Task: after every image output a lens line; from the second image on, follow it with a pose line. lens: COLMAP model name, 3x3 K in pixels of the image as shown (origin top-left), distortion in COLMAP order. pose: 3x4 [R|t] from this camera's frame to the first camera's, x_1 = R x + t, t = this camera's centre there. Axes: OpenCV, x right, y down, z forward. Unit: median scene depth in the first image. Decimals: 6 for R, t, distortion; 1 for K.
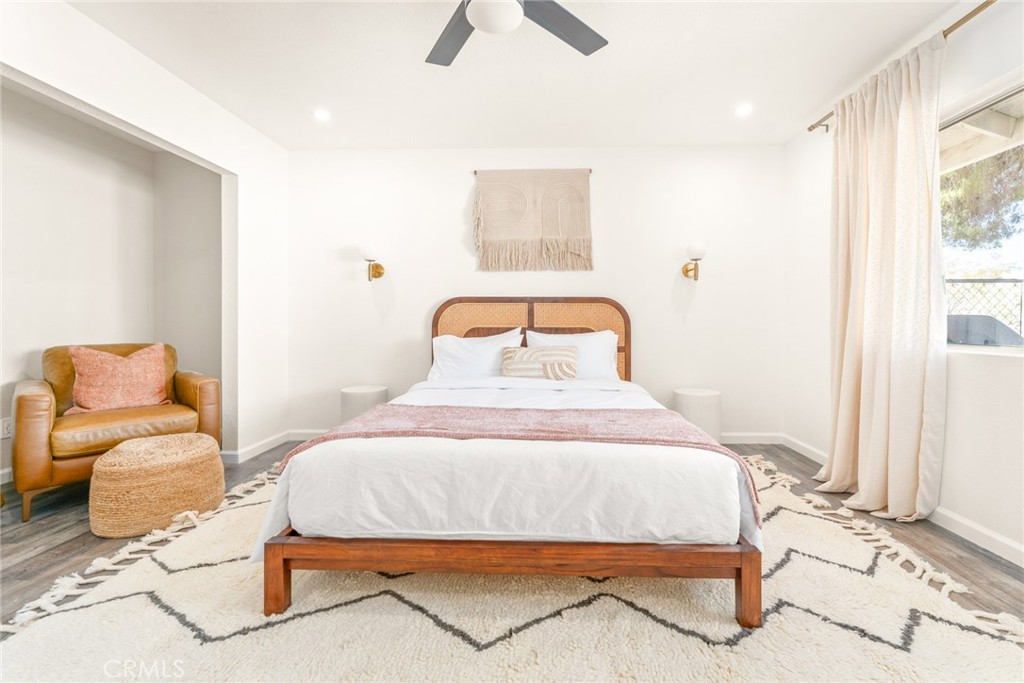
lens RADIAL K [[428.3, 0, 535.9], [0, 428.3, 322.4], [0, 0, 1]] dist [0.001365, 0.000416]
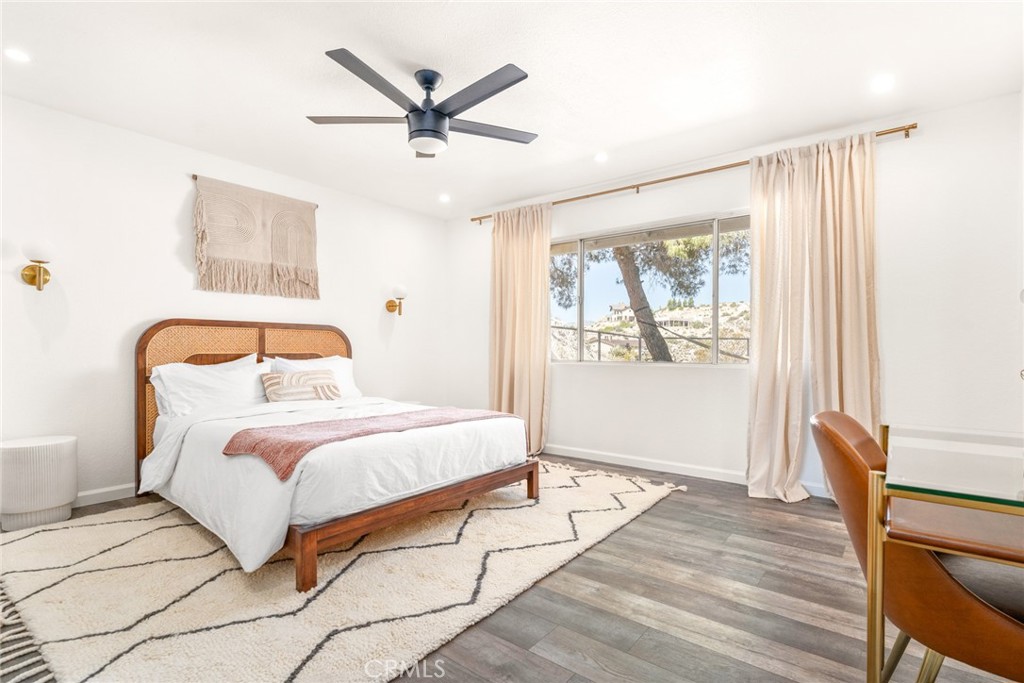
lens RADIAL K [[492.9, 0, 509.1], [0, 492.9, 345.9], [0, 0, 1]] dist [-0.002935, 0.001001]
pose [[0.599517, 0.003103, 0.800356, -0.714193], [-0.001210, 0.999995, -0.002971, -0.003447], [-0.800361, 0.000813, 0.599518, -0.148925]]
